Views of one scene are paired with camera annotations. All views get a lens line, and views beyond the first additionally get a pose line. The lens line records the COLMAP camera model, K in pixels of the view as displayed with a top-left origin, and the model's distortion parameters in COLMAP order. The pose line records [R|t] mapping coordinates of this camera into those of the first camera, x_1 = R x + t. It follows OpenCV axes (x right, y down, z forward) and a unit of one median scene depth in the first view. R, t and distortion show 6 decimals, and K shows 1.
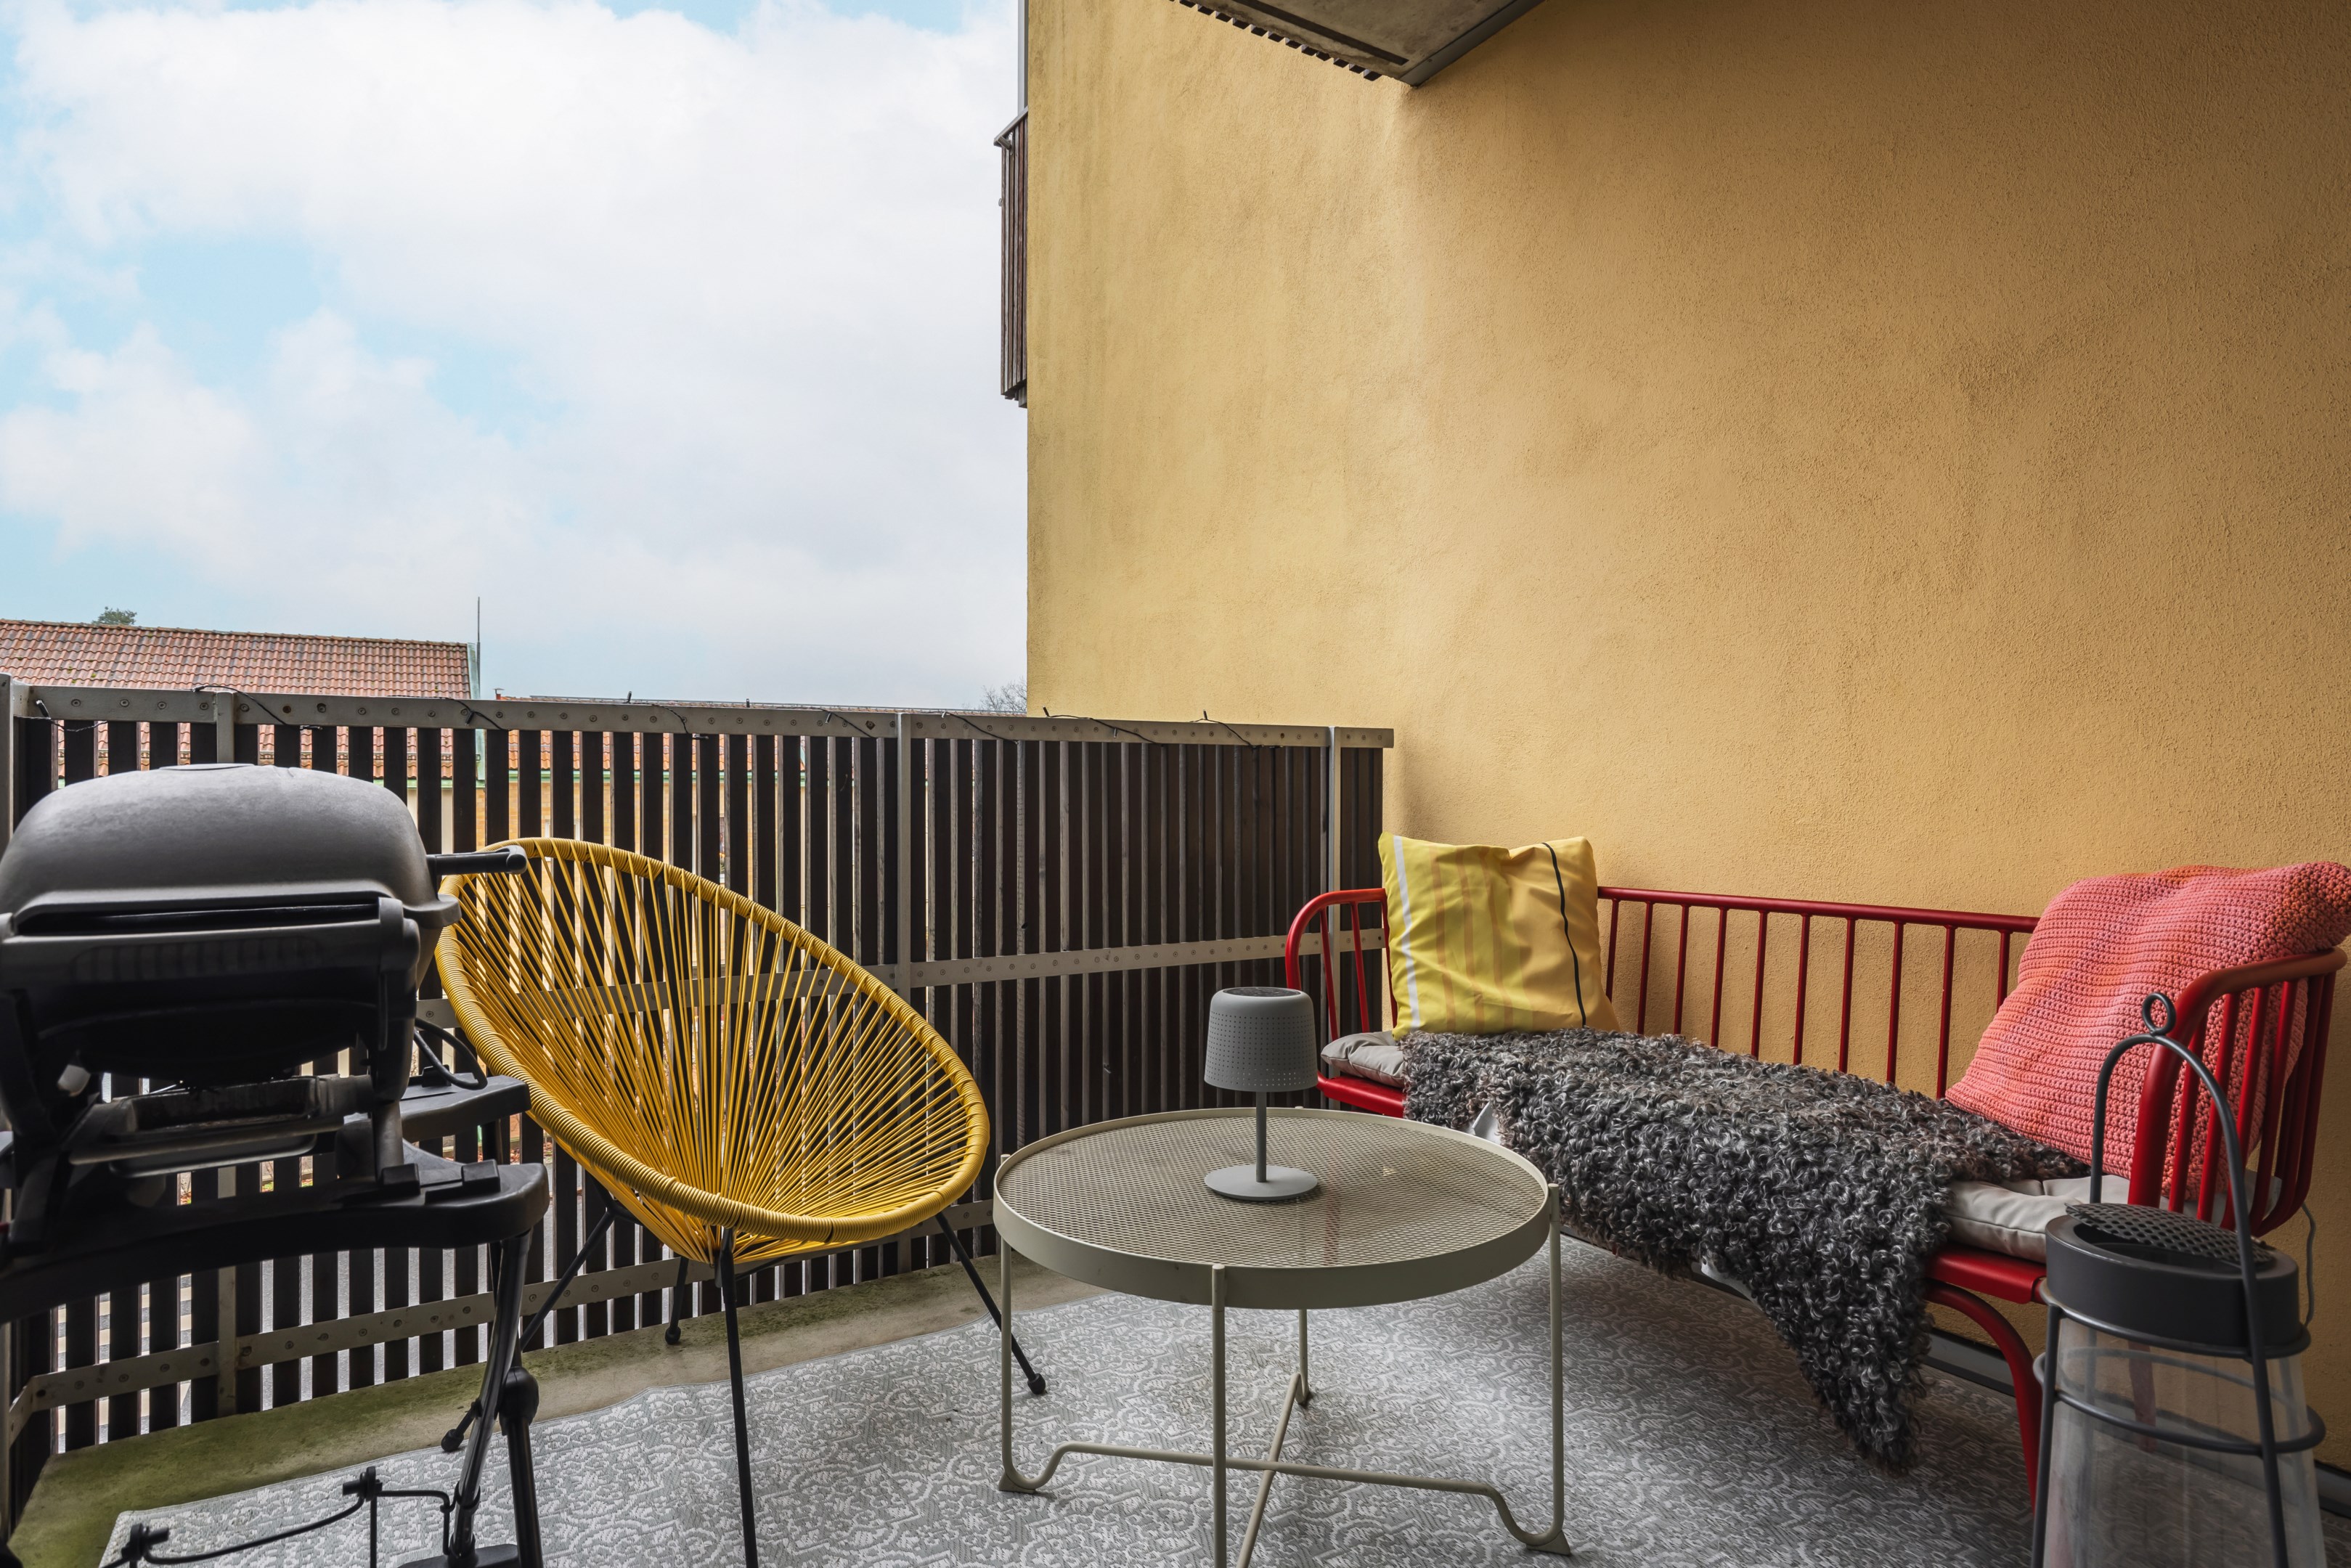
lens RADIAL K [[1306.7, 0, 1177.3], [0, 1306.7, 788.4], [0, 0, 1]] dist [0.000144, 0.000049]
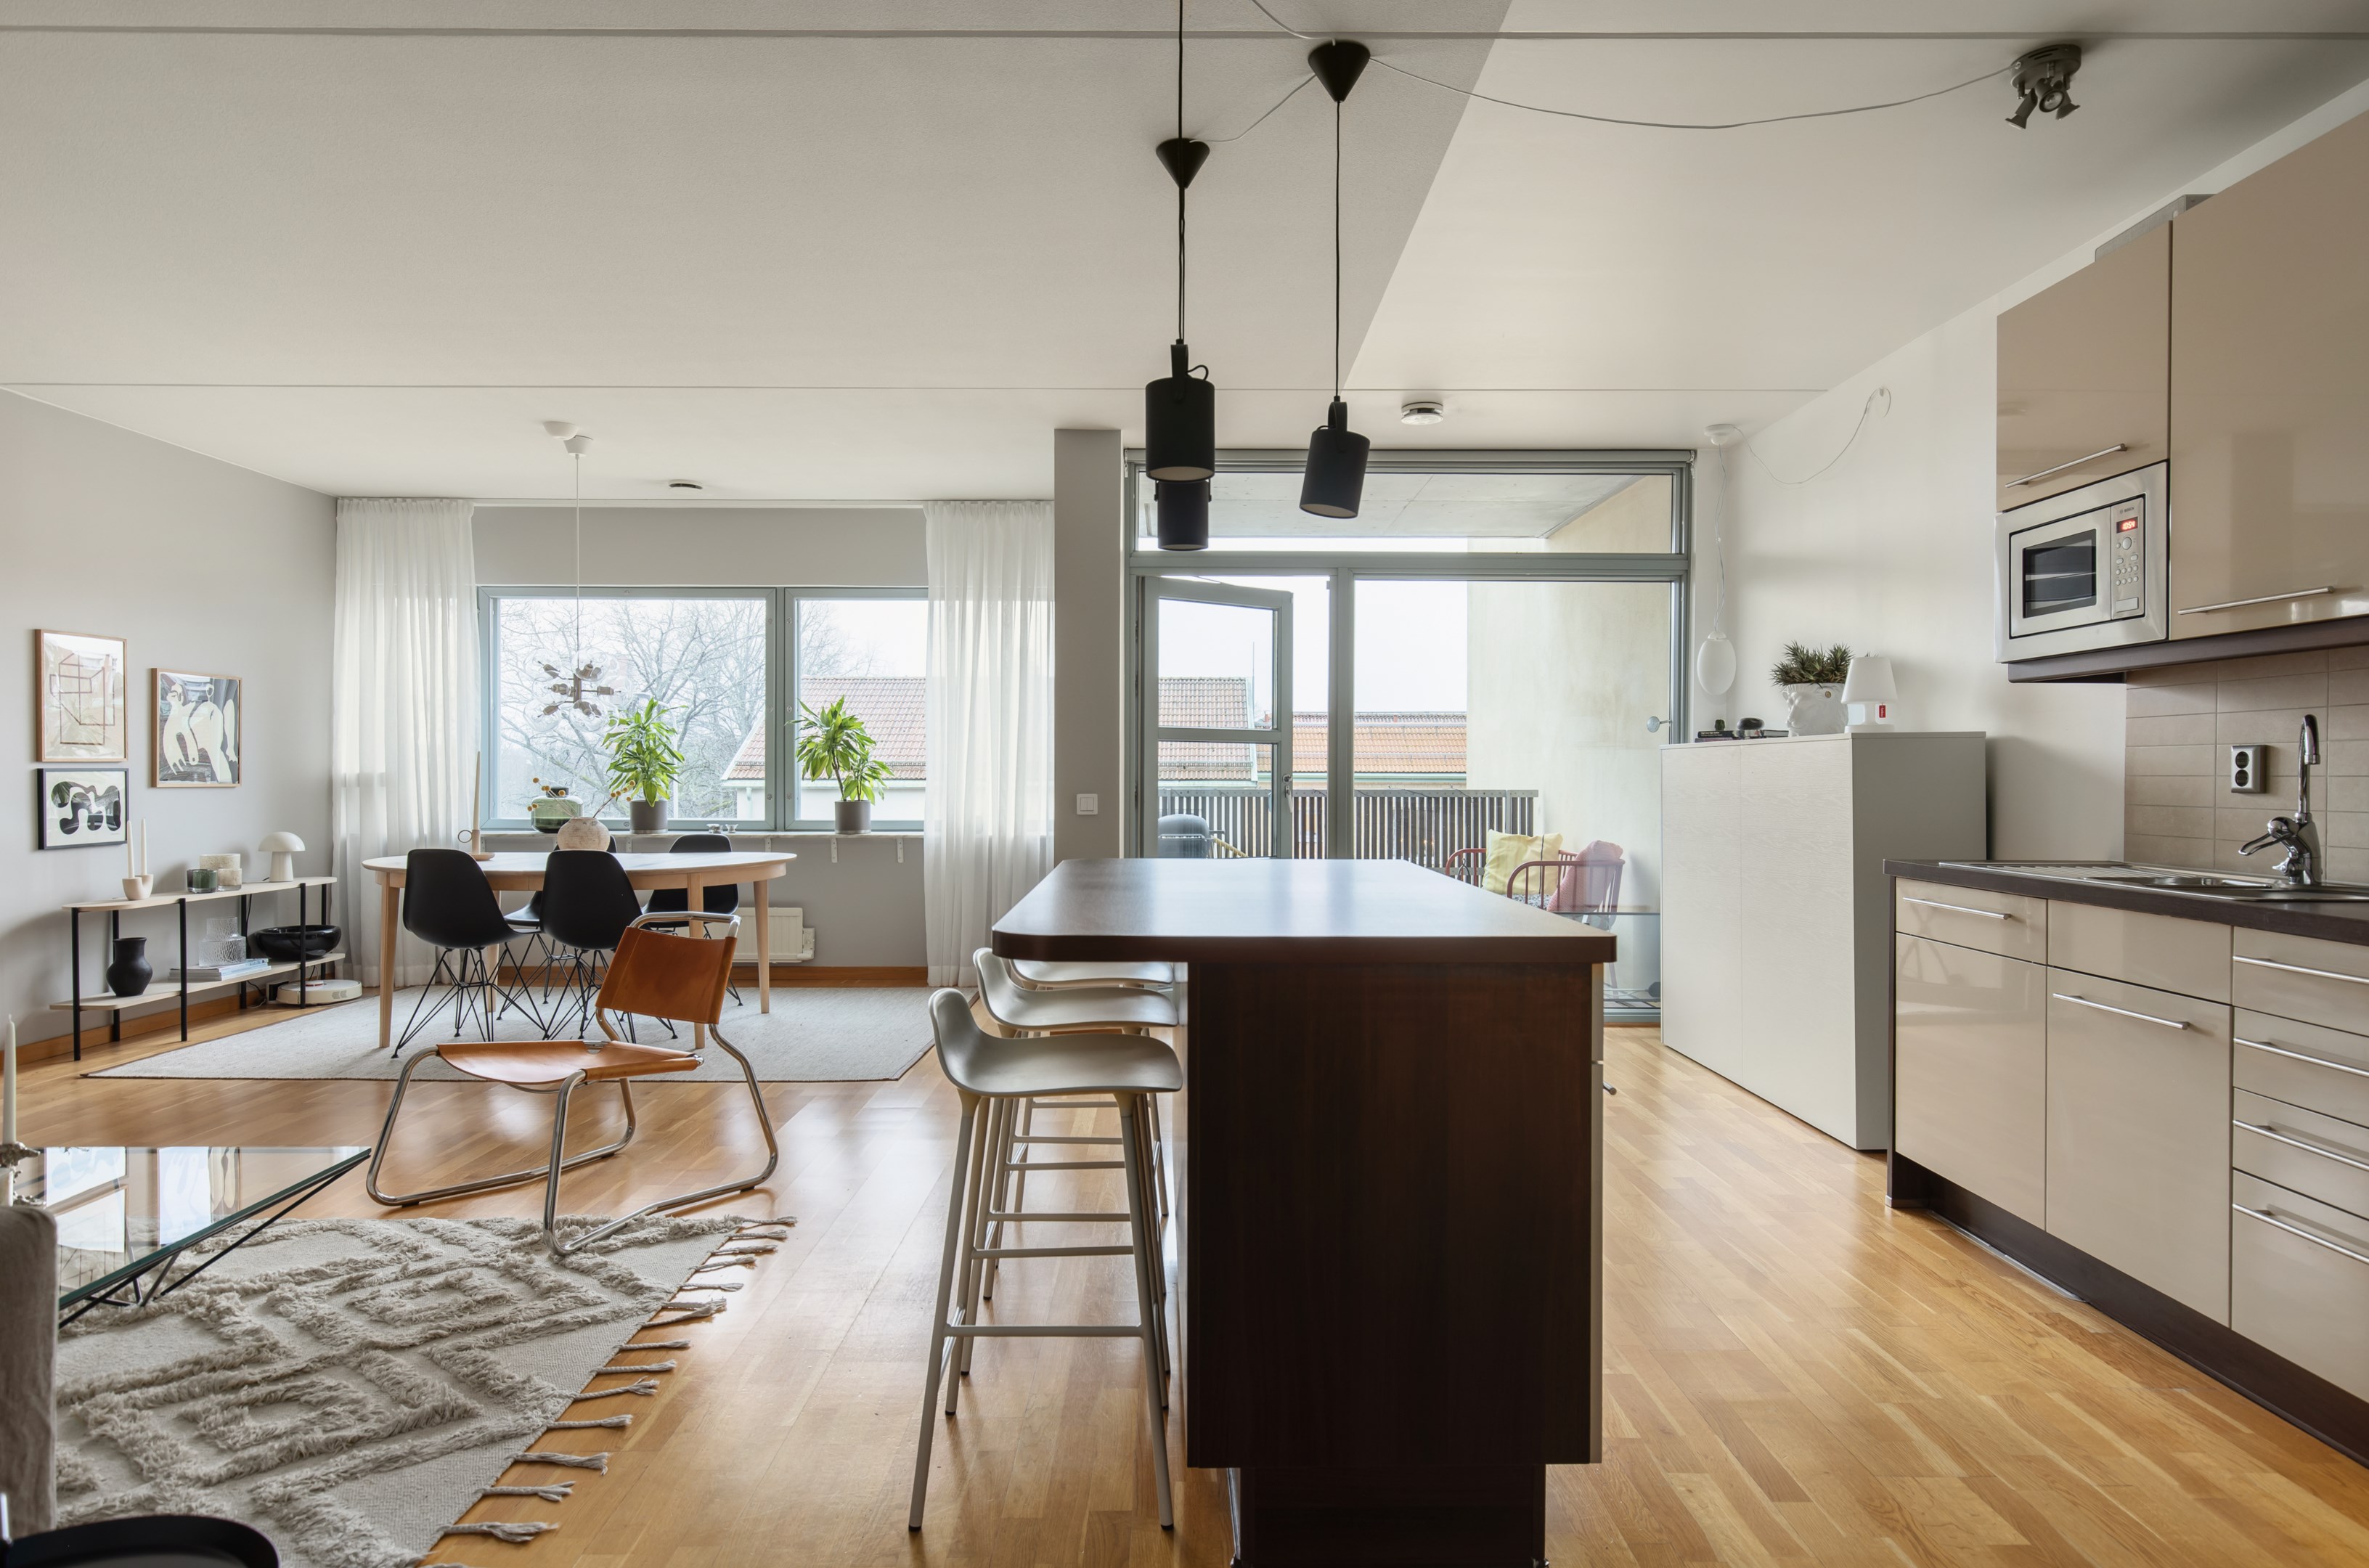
lens RADIAL K [[1317.2, 0, 1187.5], [0, 1317.2, 775.4], [0, 0, 1]] dist [0.004418, -0.002075]
pose [[0.854073, 0.004726, -0.520132, 1.465058], [-0.007519, 0.999966, -0.003261, -0.095548], [0.520099, 0.006696, 0.854080, -2.467184]]
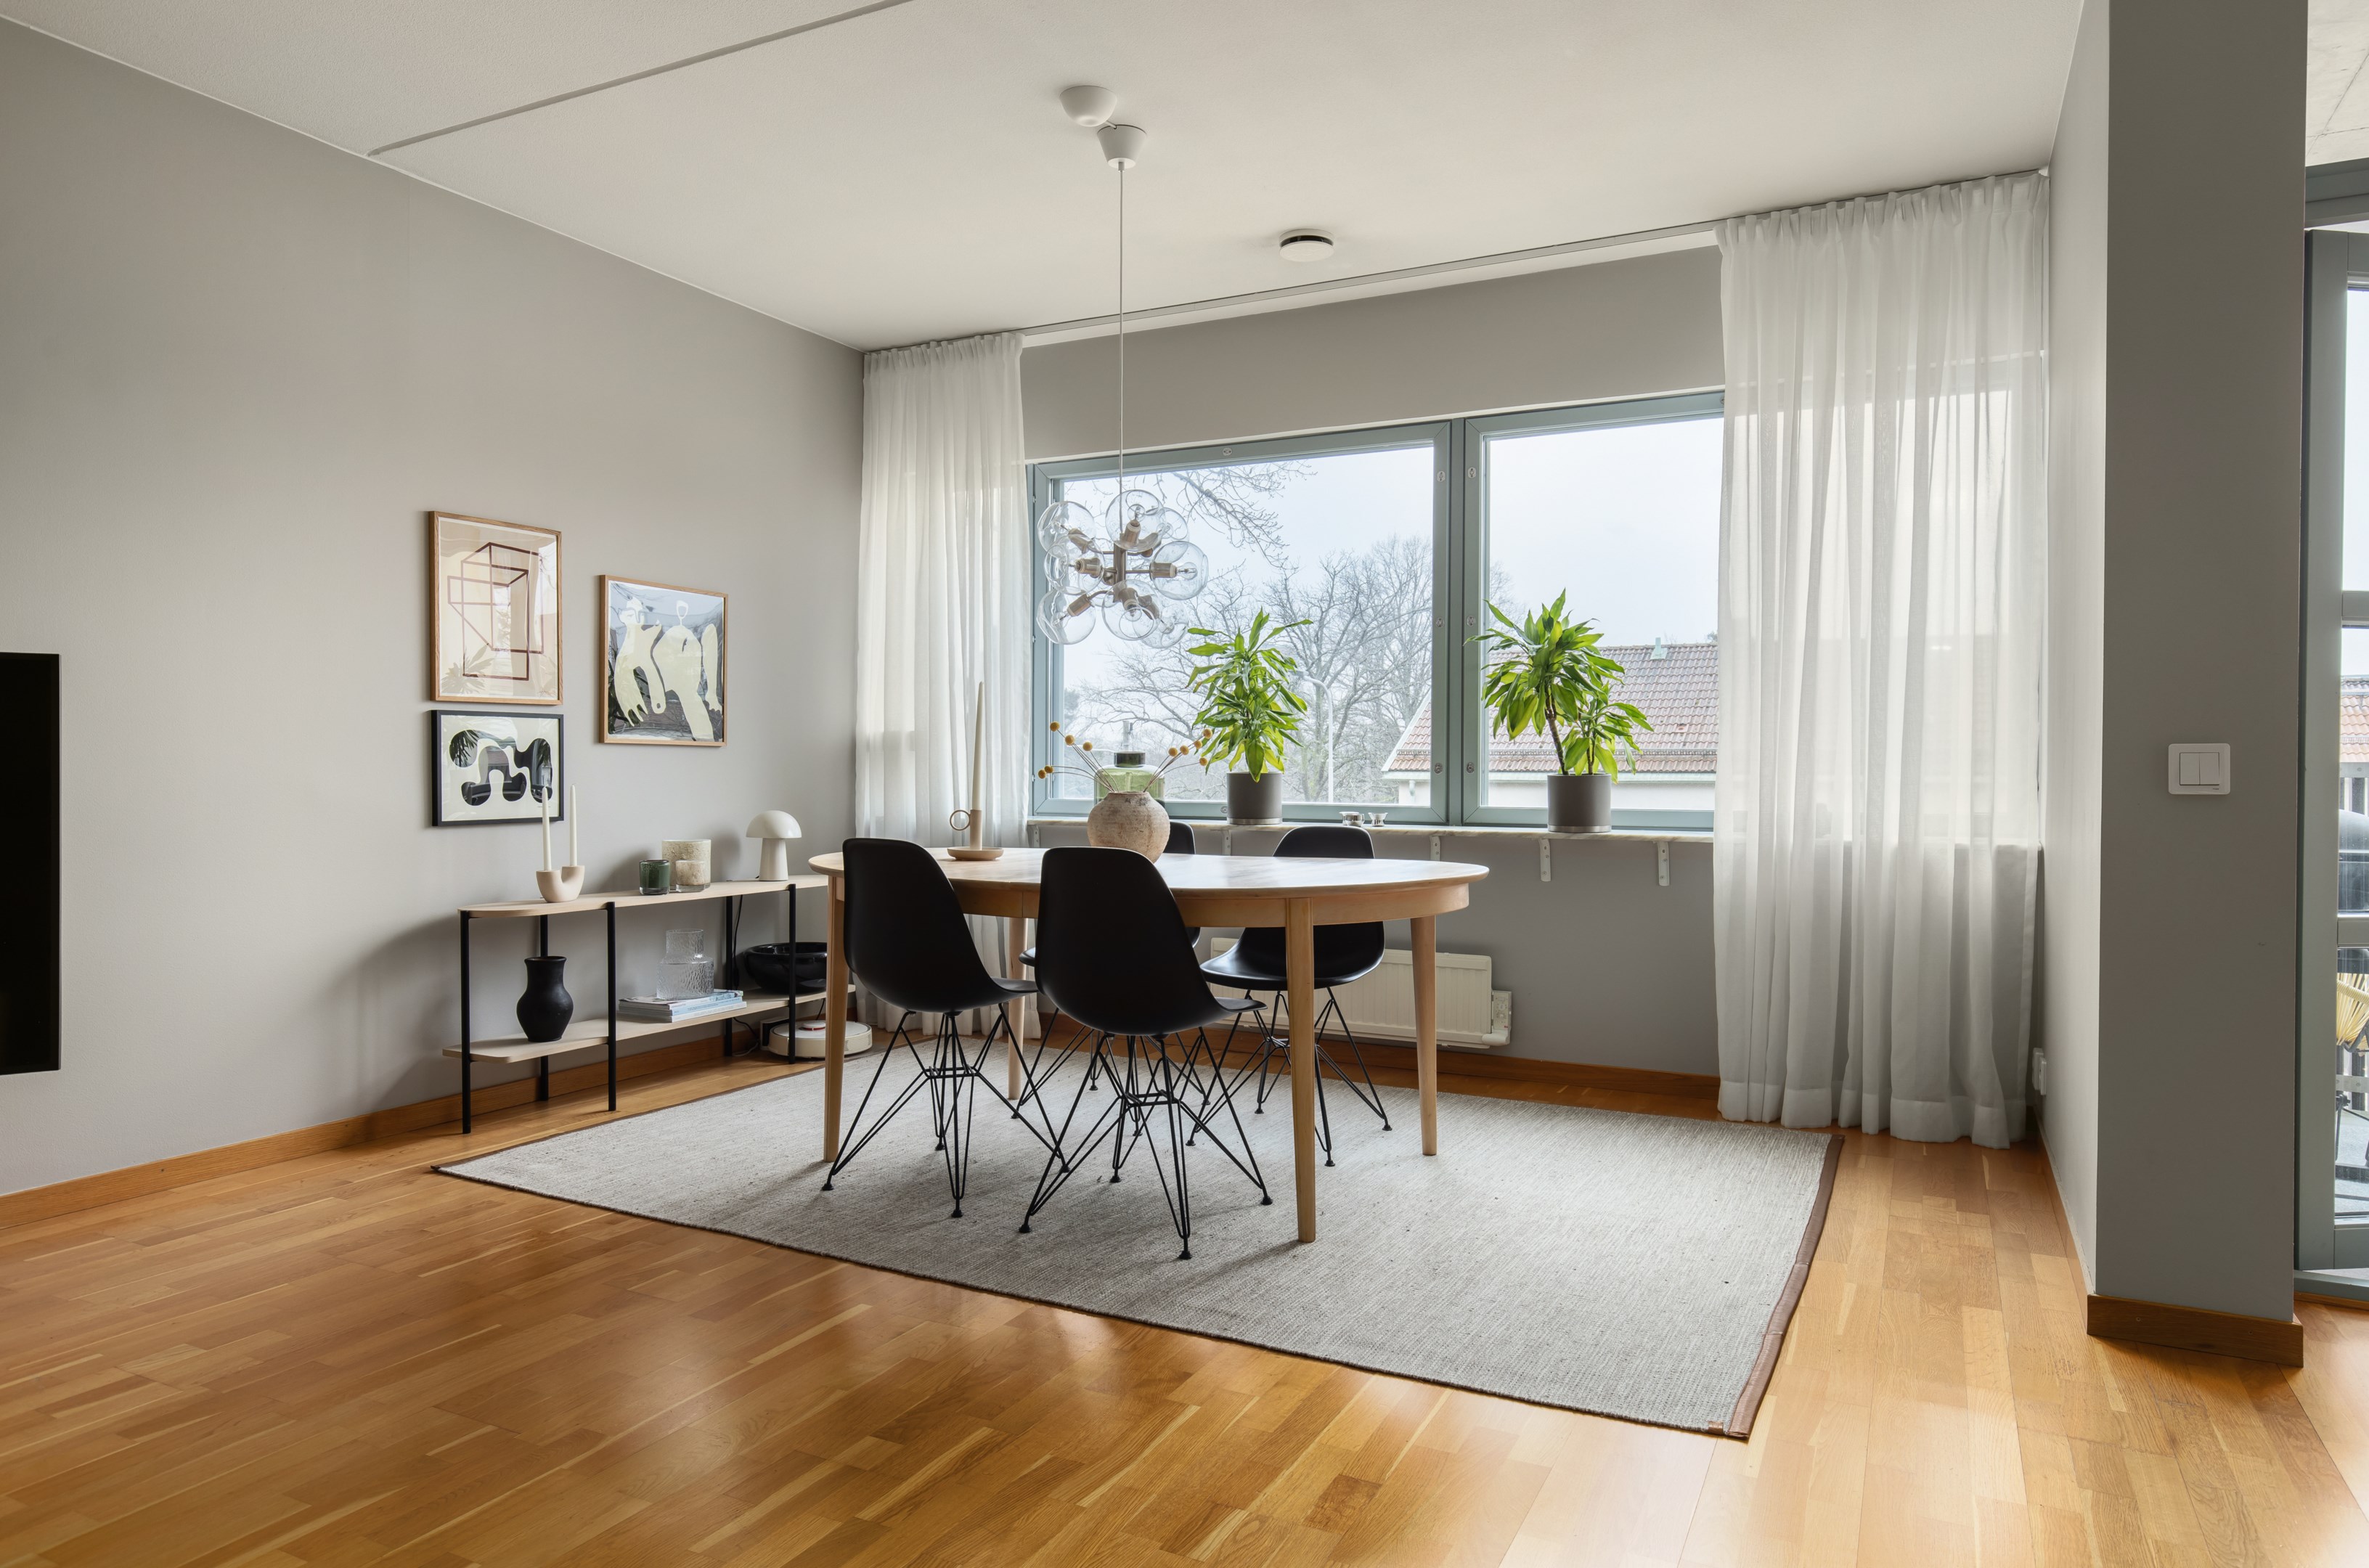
lens RADIAL K [[1465.3, 0, 1184.6], [0, 1465.3, 785.6], [0, 0, 1]] dist [0.001289, 0.000809]
pose [[0.520752, 0.015086, -0.853575, 0.479575], [-0.012339, 0.999872, 0.010143, -0.031879], [0.853619, 0.005250, 0.520872, -1.615645]]
